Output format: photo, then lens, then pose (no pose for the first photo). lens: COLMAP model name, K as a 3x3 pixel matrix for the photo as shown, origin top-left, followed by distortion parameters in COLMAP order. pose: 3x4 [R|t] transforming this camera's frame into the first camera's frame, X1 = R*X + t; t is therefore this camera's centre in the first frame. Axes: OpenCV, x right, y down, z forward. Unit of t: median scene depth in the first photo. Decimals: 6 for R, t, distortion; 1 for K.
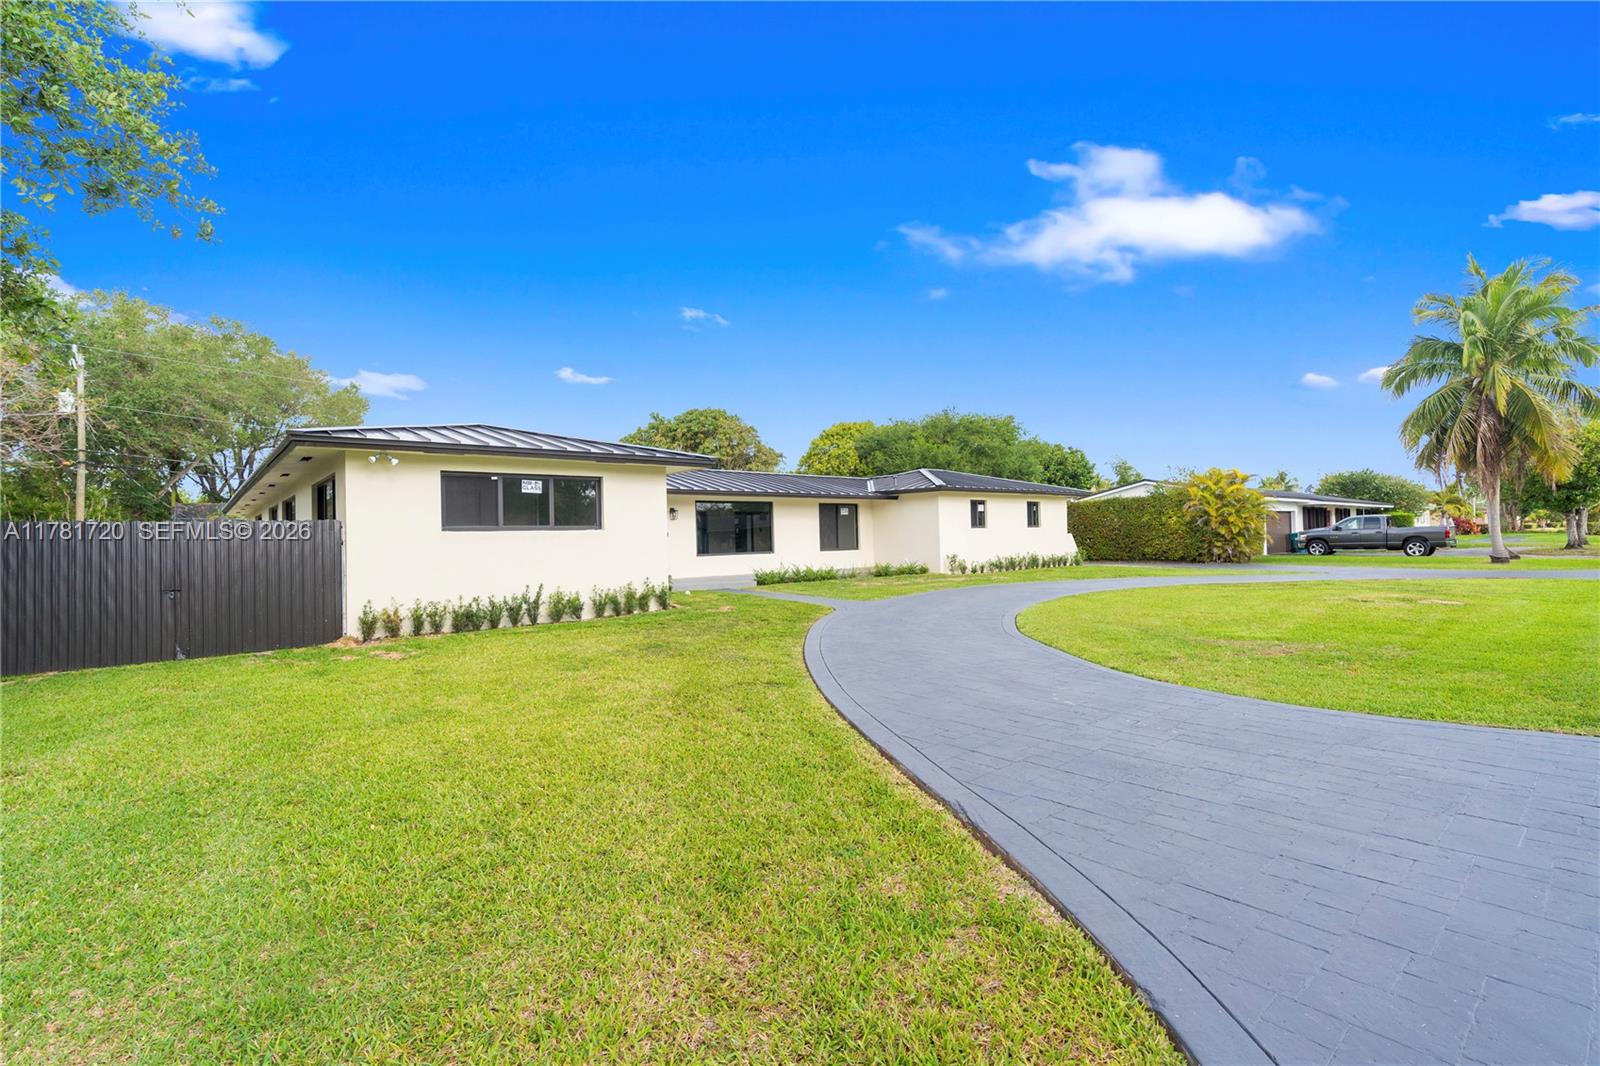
lens RADIAL K [[728.5, 0, 782.9], [0, 728.5, 524.4], [0, 0, 1]] dist [0.000157, 0.000231]
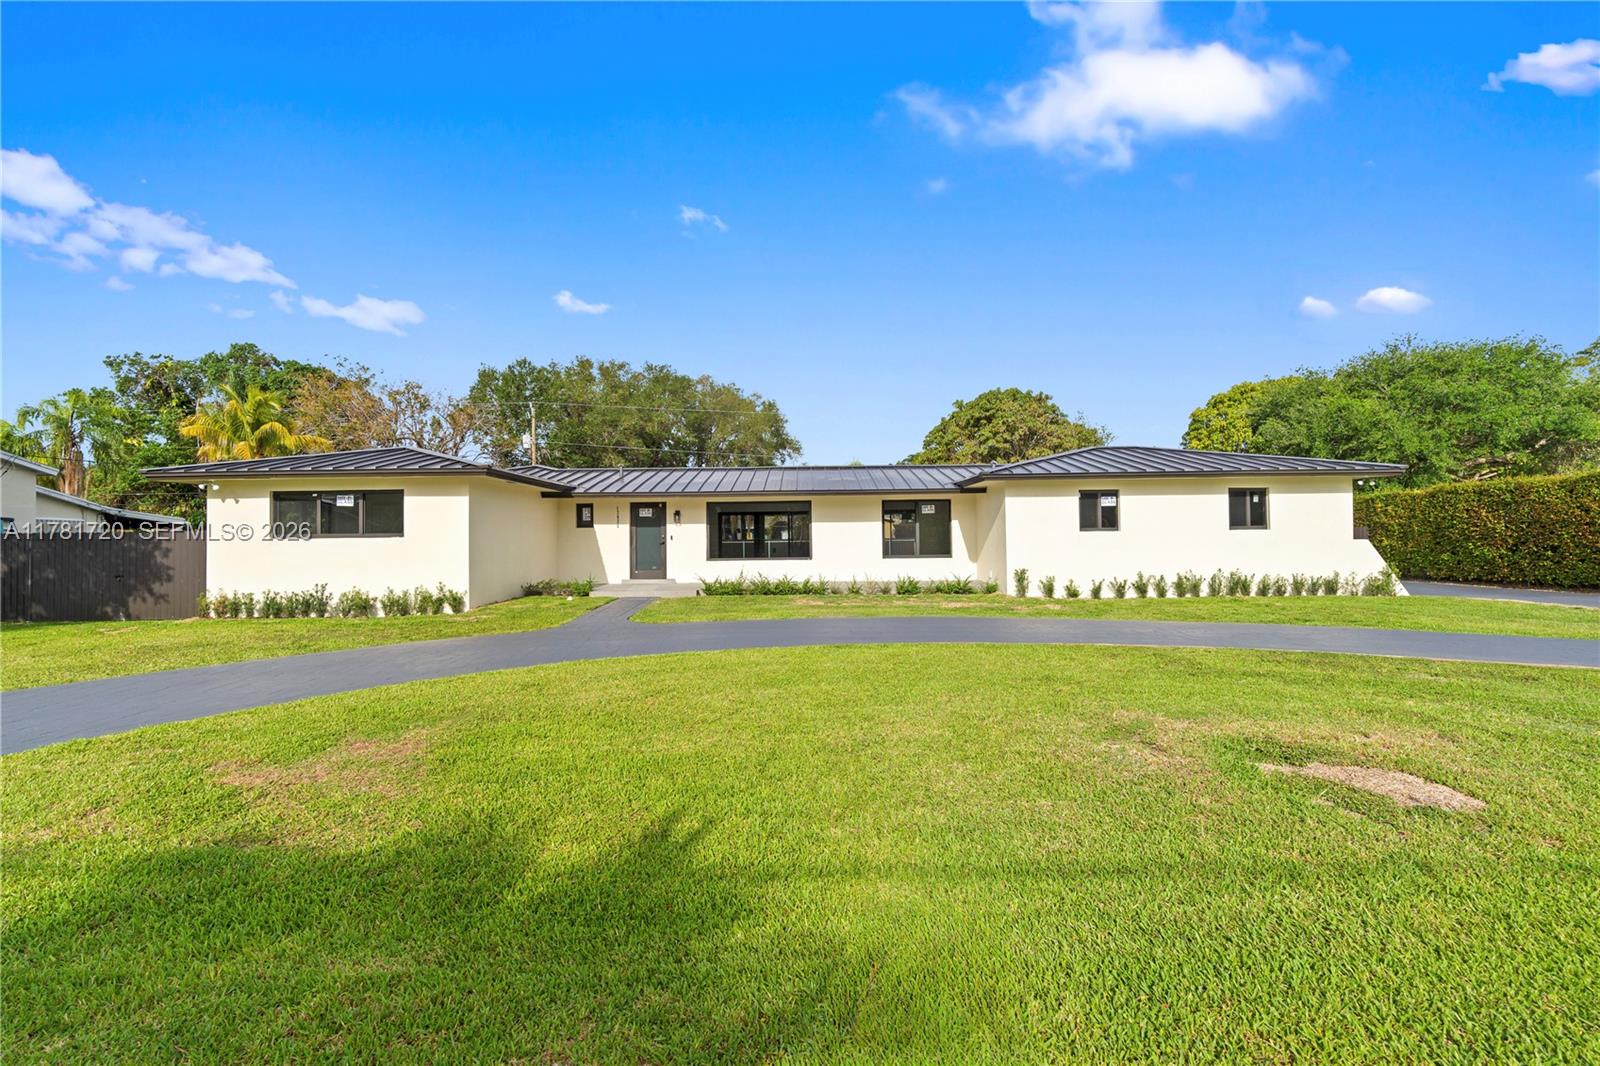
lens RADIAL K [[728.5, 0, 782.9], [0, 728.5, 524.4], [0, 0, 1]] dist [0.000157, 0.000231]
pose [[0.741794, -0.001743, -0.670626, 0.545920], [0.007557, 0.999955, 0.005759, -0.008382], [0.670585, -0.009340, 0.741773, 0.331642]]
